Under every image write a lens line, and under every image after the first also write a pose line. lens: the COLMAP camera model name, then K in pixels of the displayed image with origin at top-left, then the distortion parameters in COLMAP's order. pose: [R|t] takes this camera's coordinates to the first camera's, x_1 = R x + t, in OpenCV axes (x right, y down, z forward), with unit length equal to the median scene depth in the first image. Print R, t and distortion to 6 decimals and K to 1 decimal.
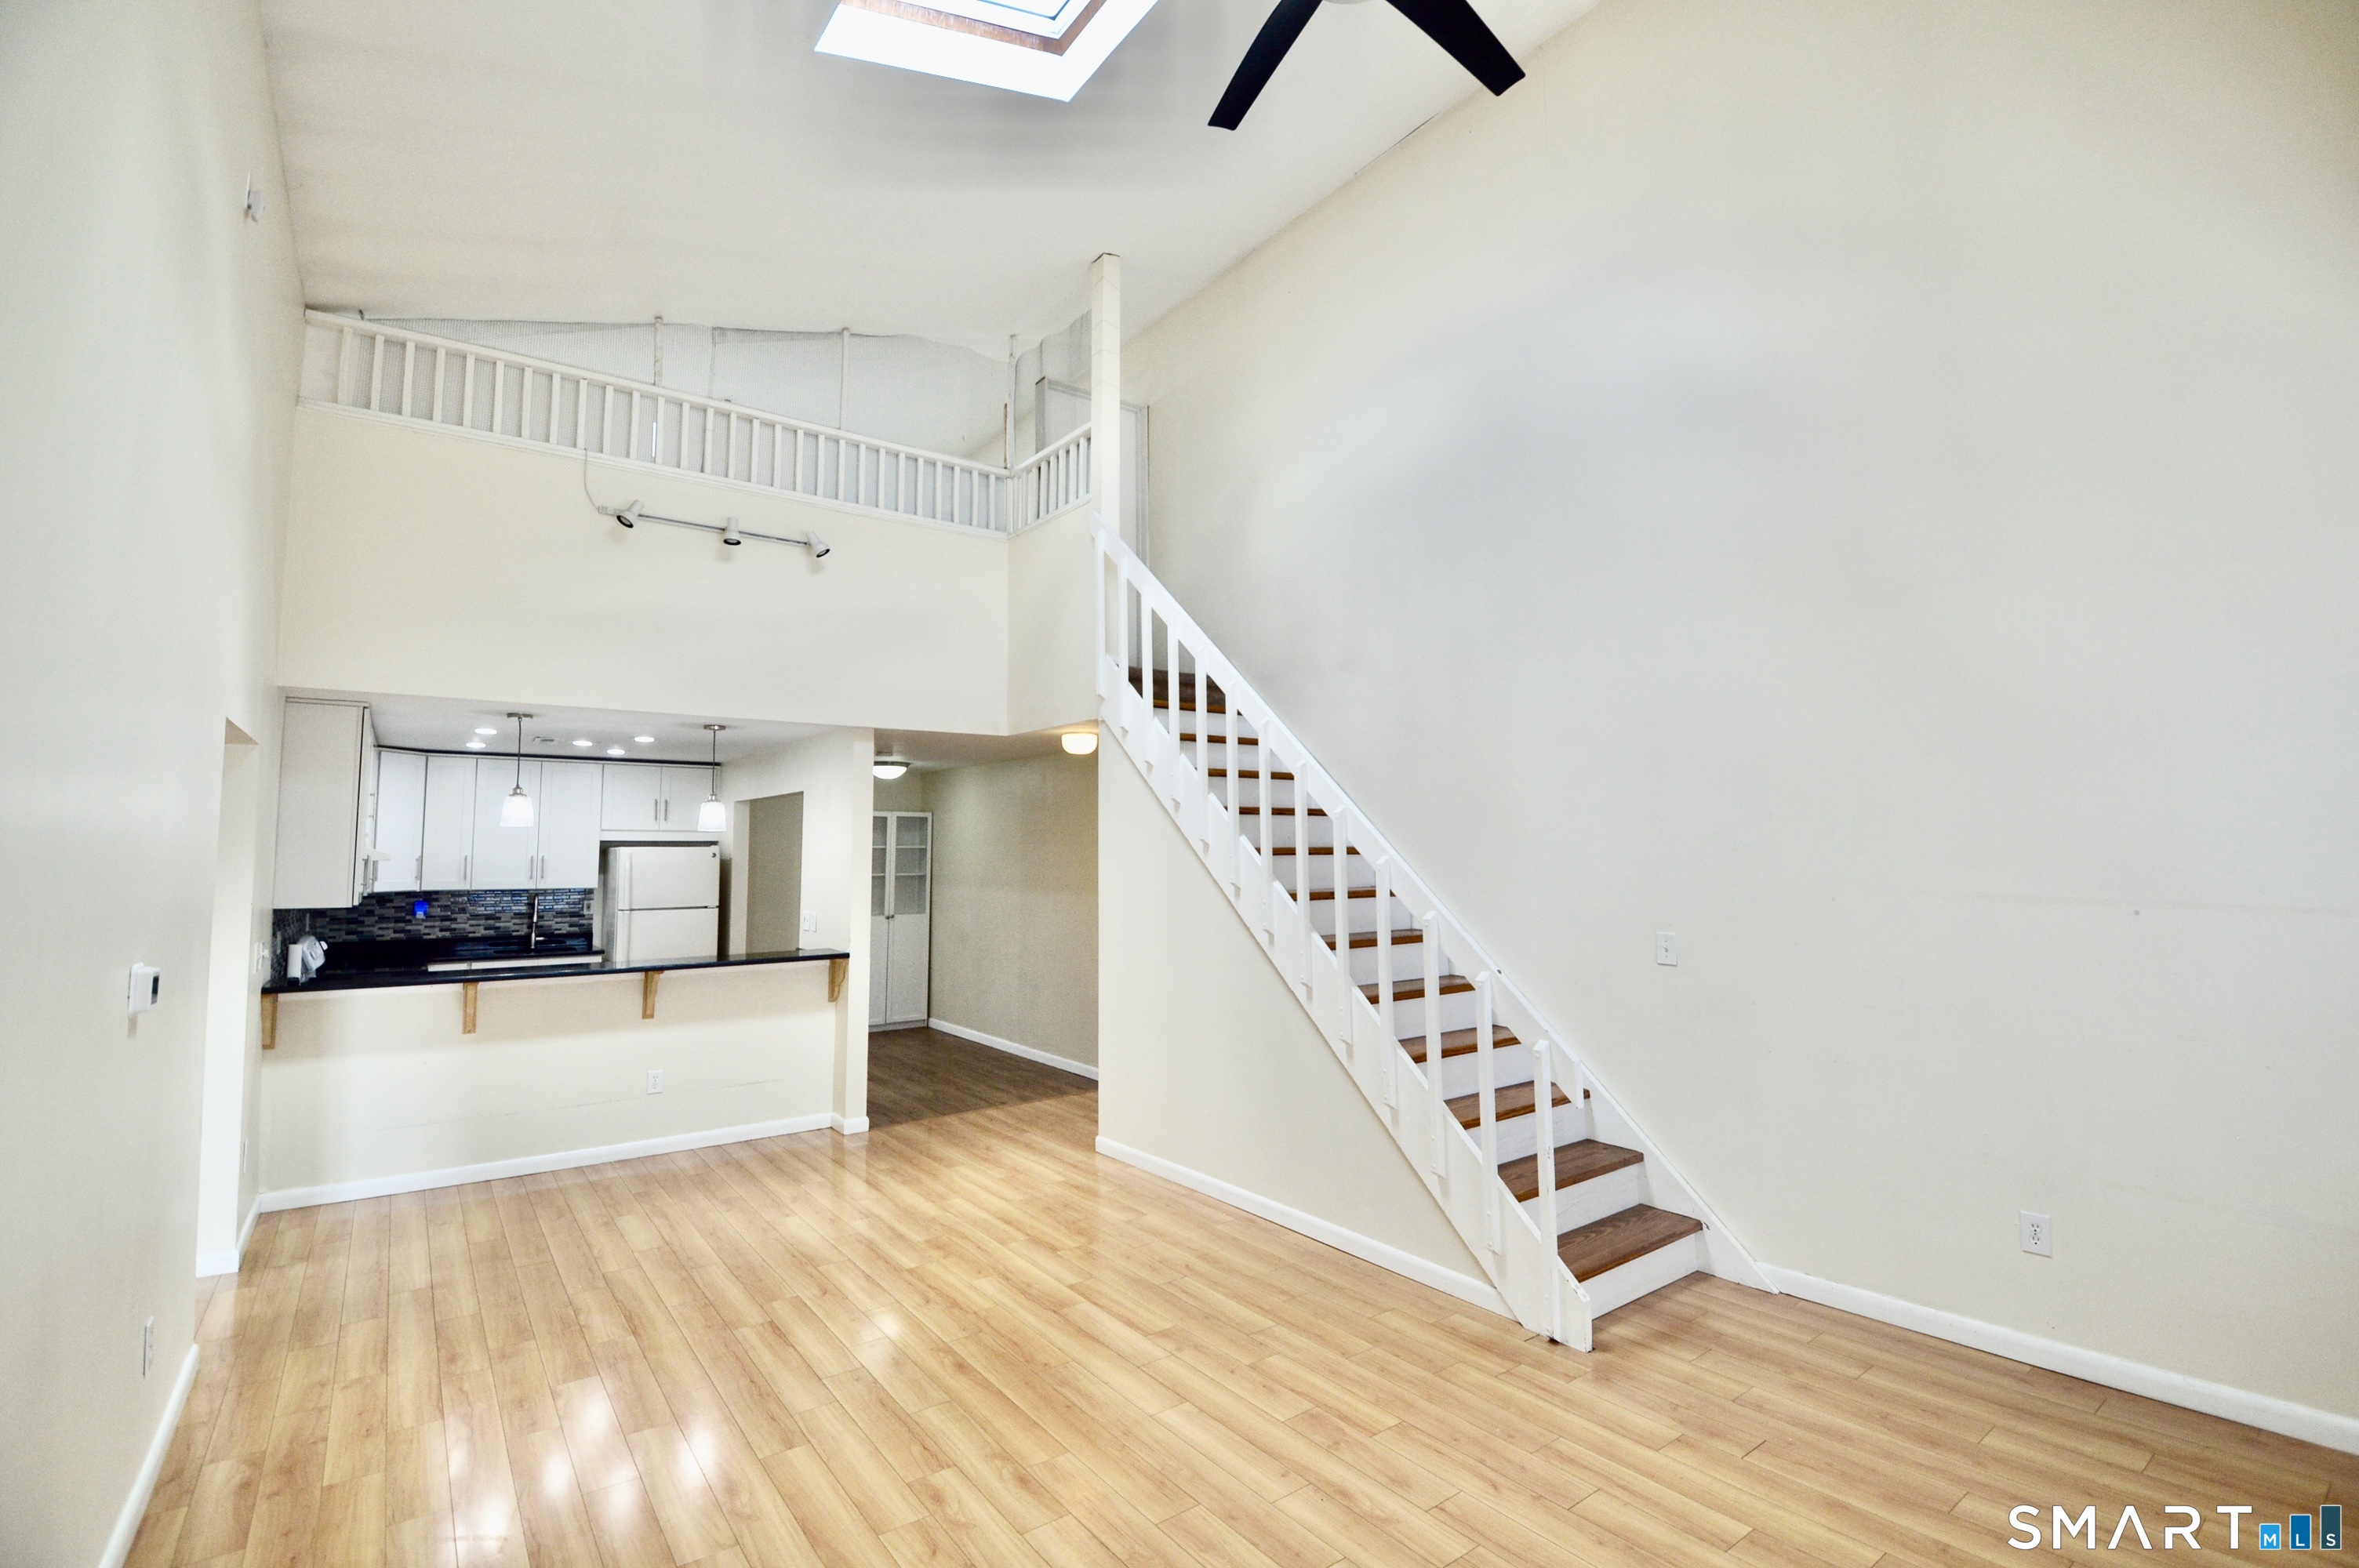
lens RADIAL K [[1057.5, 0, 1191.6], [0, 1057.5, 776.3], [0, 0, 1]] dist [0.005199, -0.017986]
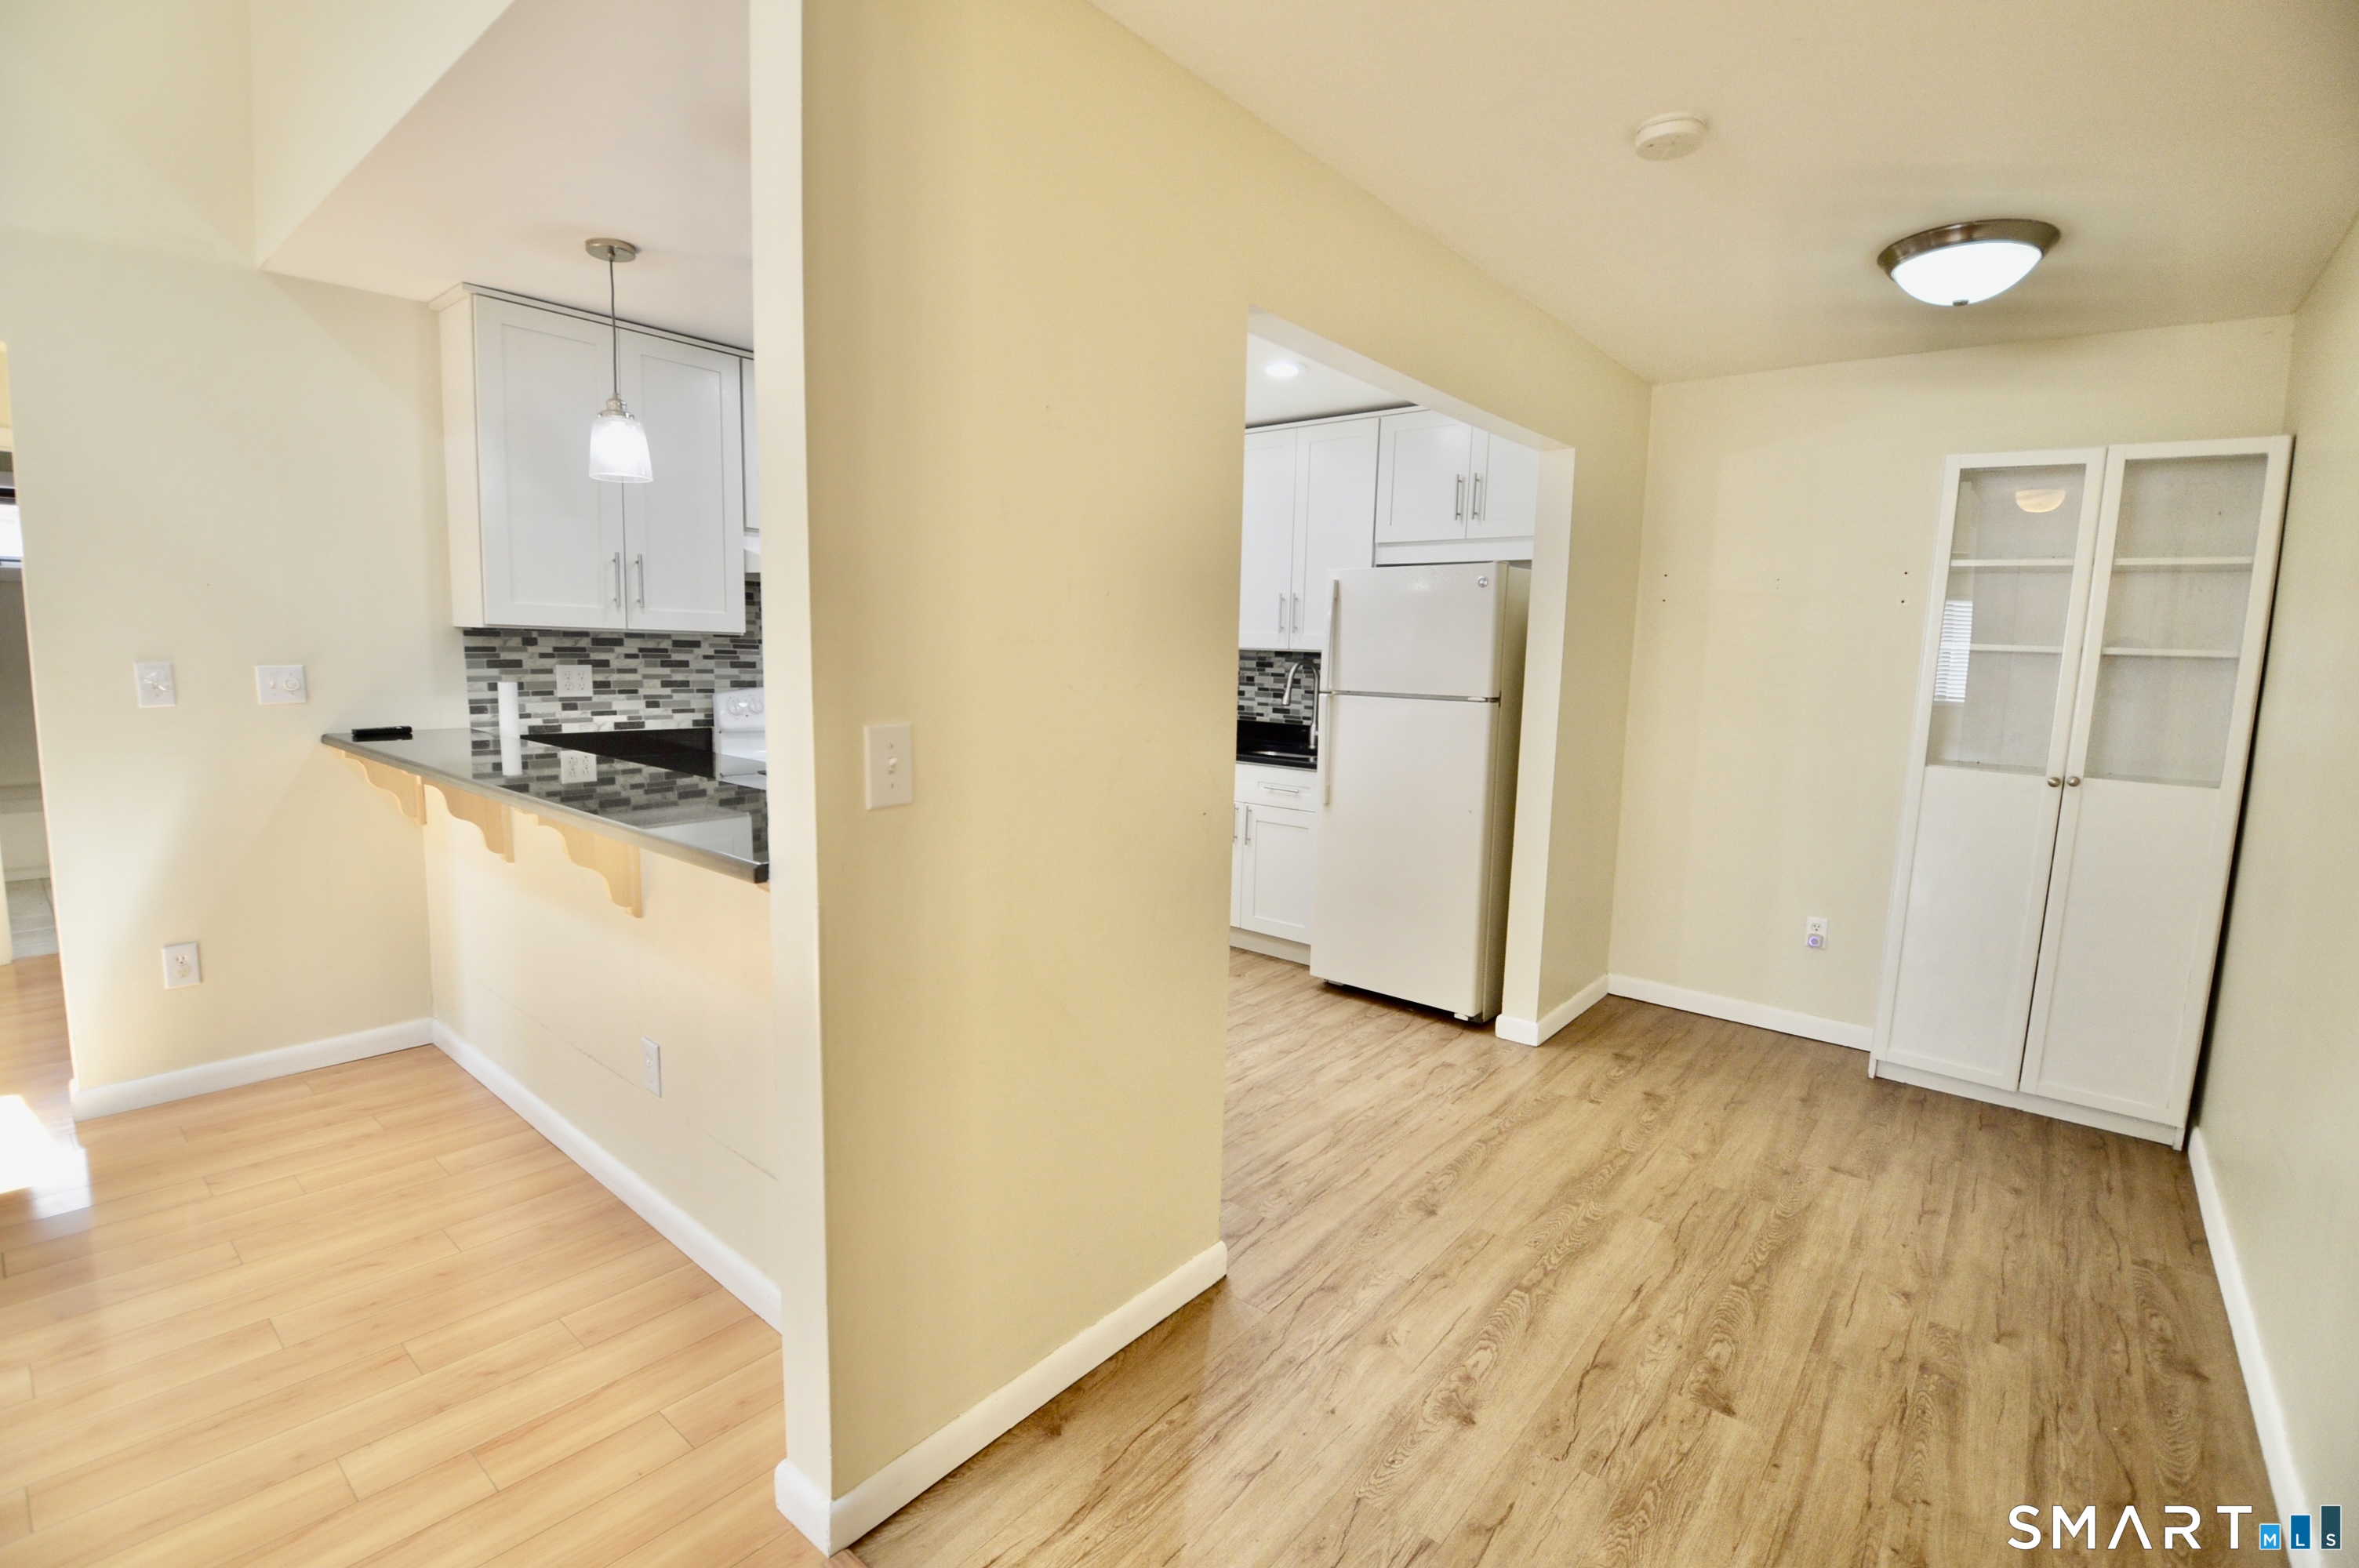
lens RADIAL K [[1050.5, 0, 1191.4], [0, 1050.5, 779.5], [0, 0, 1]] dist [0.022367, -0.033391]
pose [[0.228020, 0.132279, -0.964629, -0.077673], [0.044115, 0.988307, 0.145954, 0.140169], [0.972656, -0.075835, 0.219519, 1.262258]]
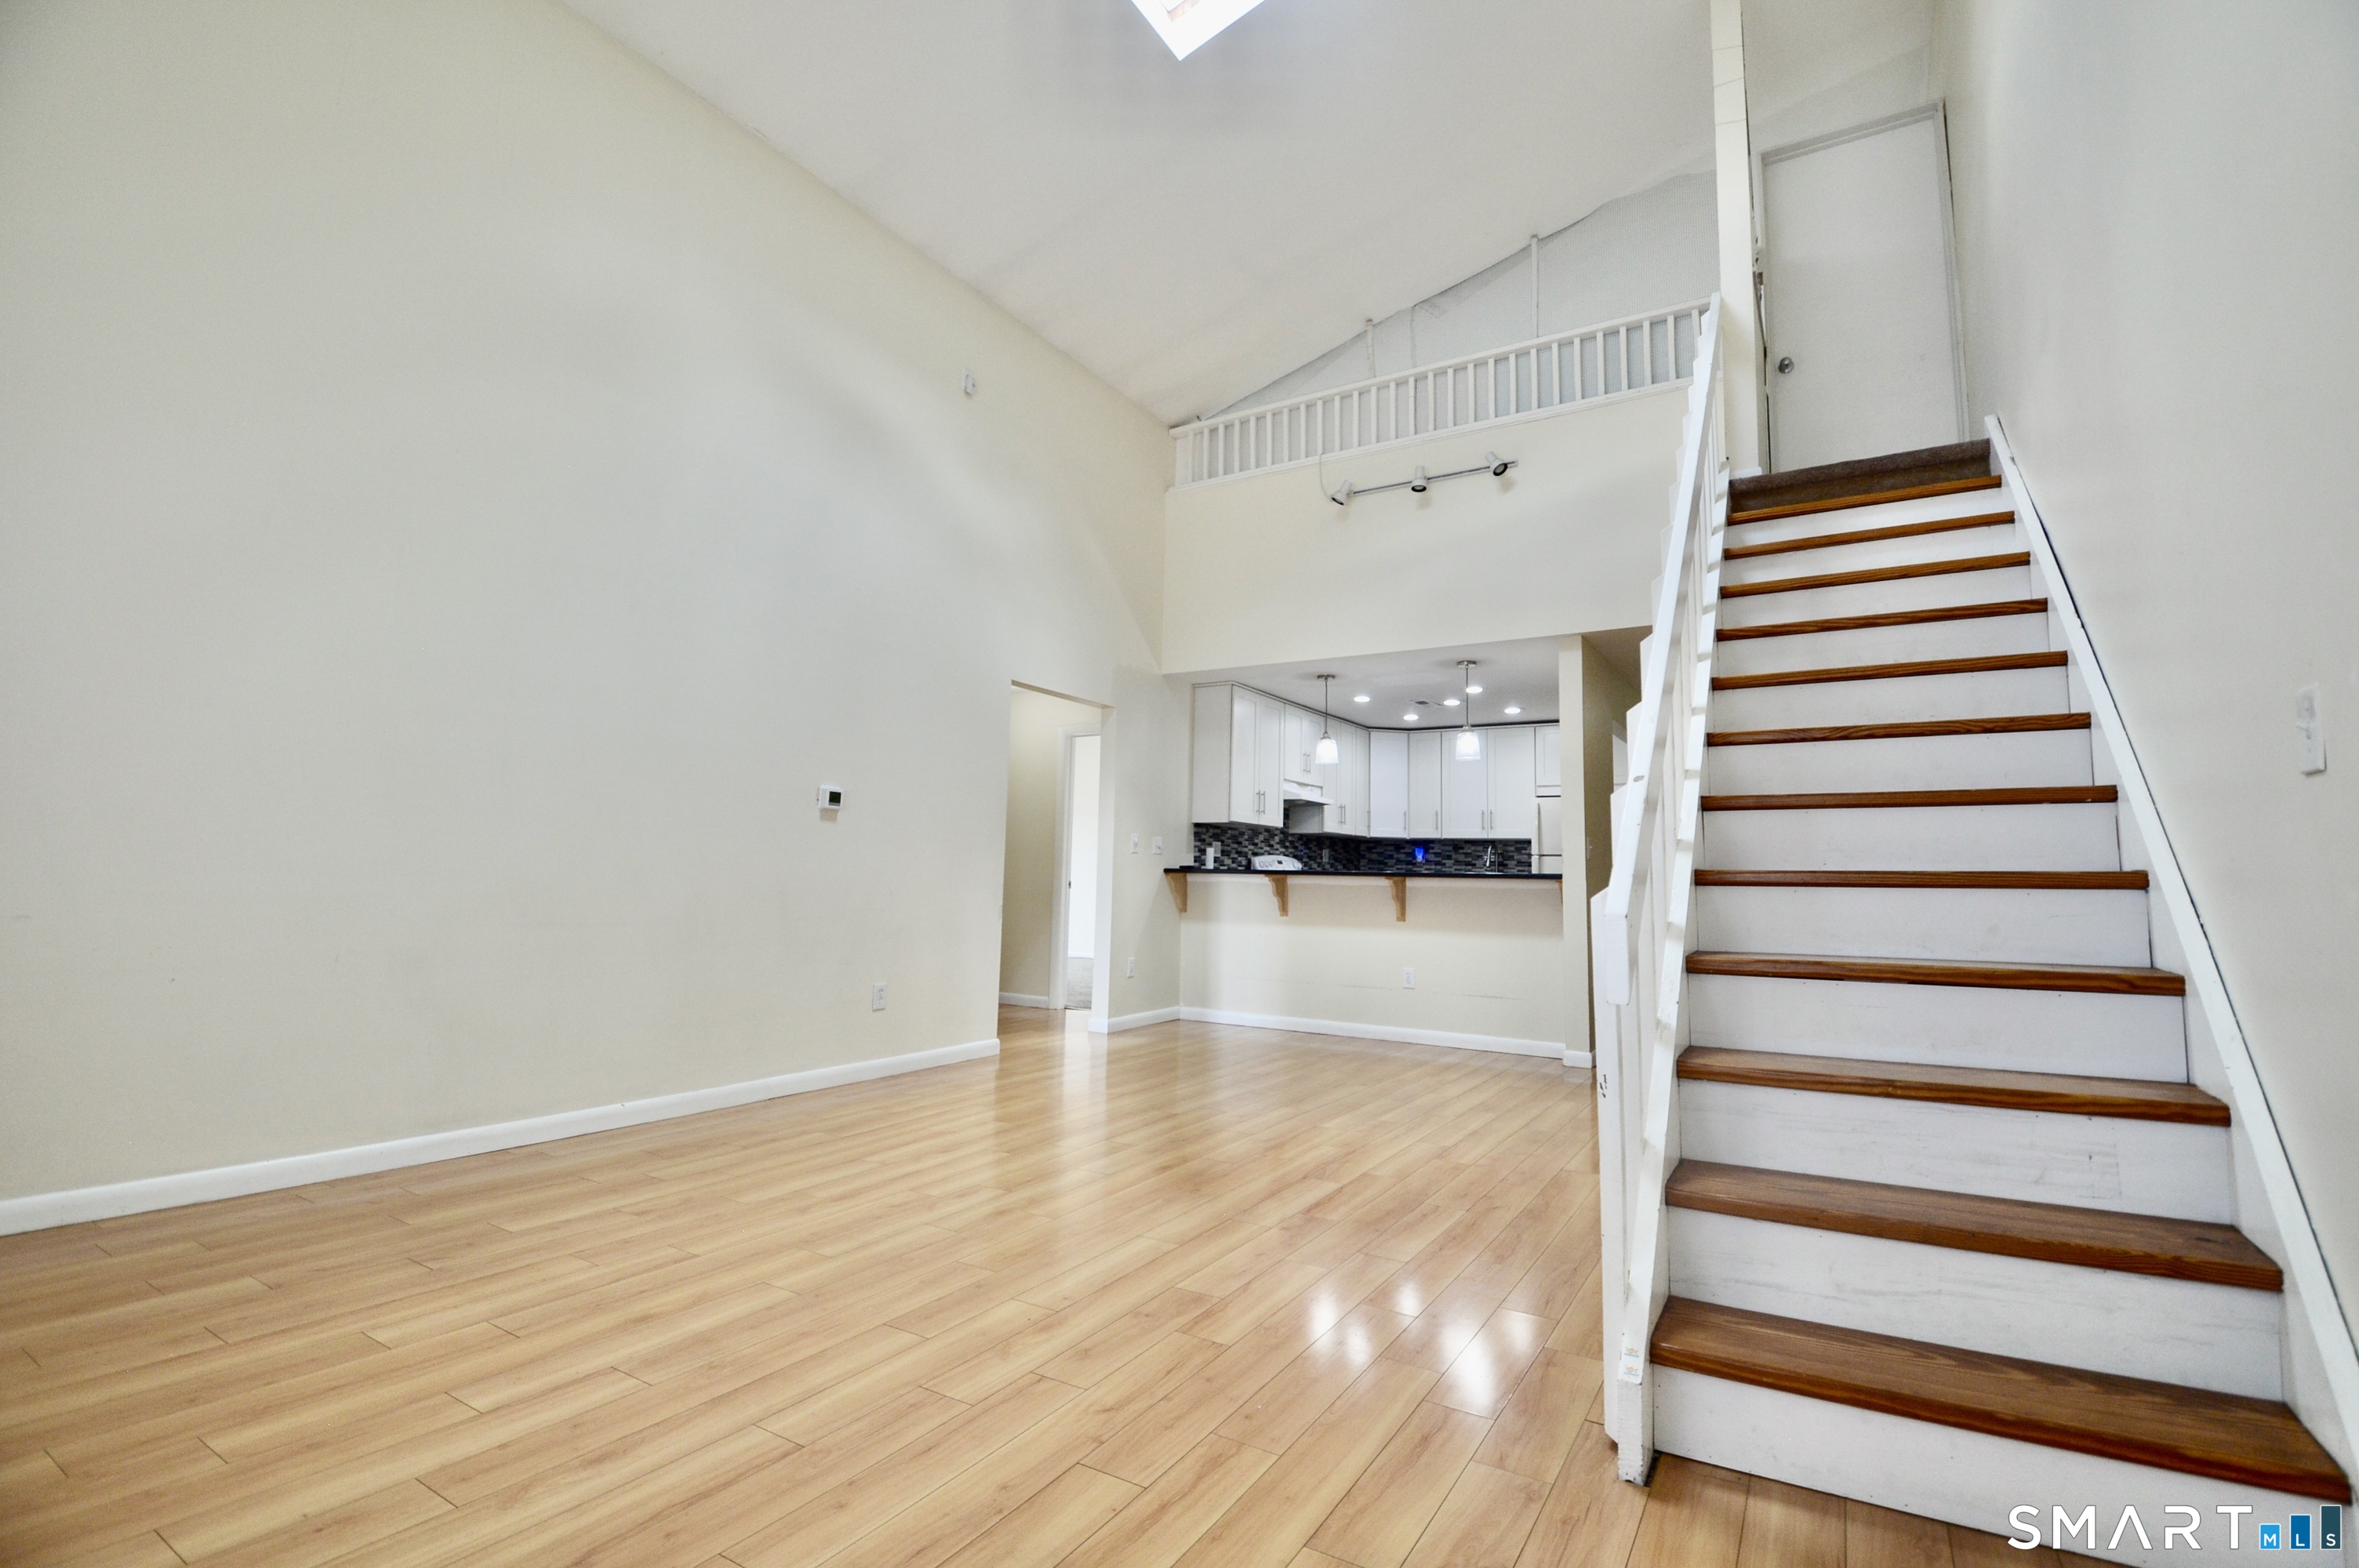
lens RADIAL K [[1050.5, 0, 1191.4], [0, 1050.5, 779.5], [0, 0, 1]] dist [0.022367, -0.033391]
pose [[0.375404, -0.073130, -0.923972, 0.519200], [0.046812, 0.997106, -0.059899, 0.149347], [0.925679, -0.020767, 0.377741, 0.407263]]
